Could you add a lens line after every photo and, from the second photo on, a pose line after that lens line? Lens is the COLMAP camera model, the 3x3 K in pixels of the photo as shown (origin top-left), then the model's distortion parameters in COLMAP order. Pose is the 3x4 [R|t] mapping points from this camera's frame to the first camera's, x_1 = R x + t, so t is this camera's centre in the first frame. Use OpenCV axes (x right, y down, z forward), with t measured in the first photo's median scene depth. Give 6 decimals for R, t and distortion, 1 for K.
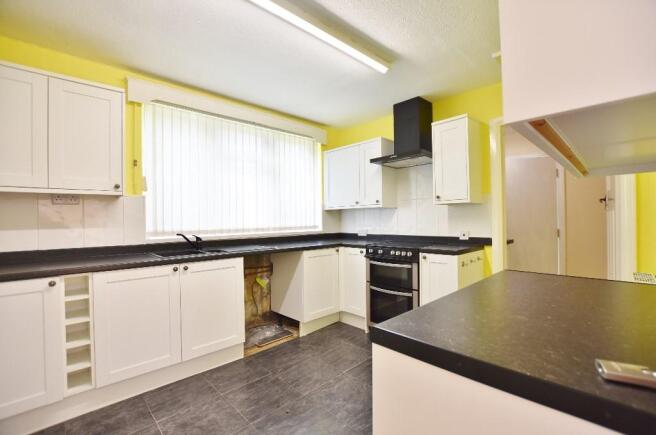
lens RADIAL K [[291.7, 0, 328.0], [0, 291.7, 217.5], [0, 0, 1]] dist [0.000312, 0.000041]
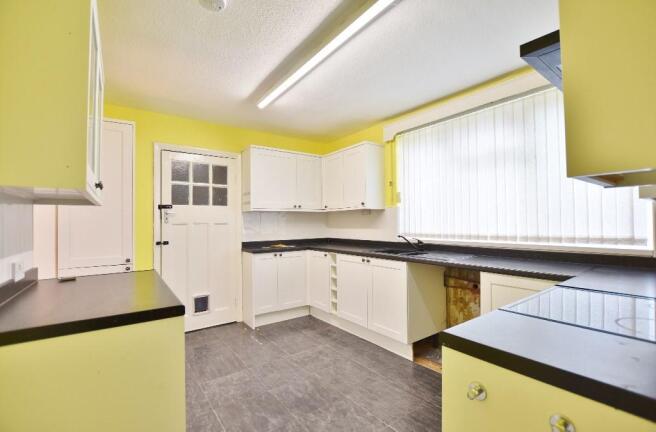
lens RADIAL K [[304.5, 0, 346.7], [0, 304.5, 218.5], [0, 0, 1]] dist [-0.000996, -0.000060]
pose [[-0.104389, -0.006475, -0.994515, 0.815560], [0.011185, 0.999908, -0.007684, -0.009742], [0.994474, -0.011926, -0.104307, 0.921828]]
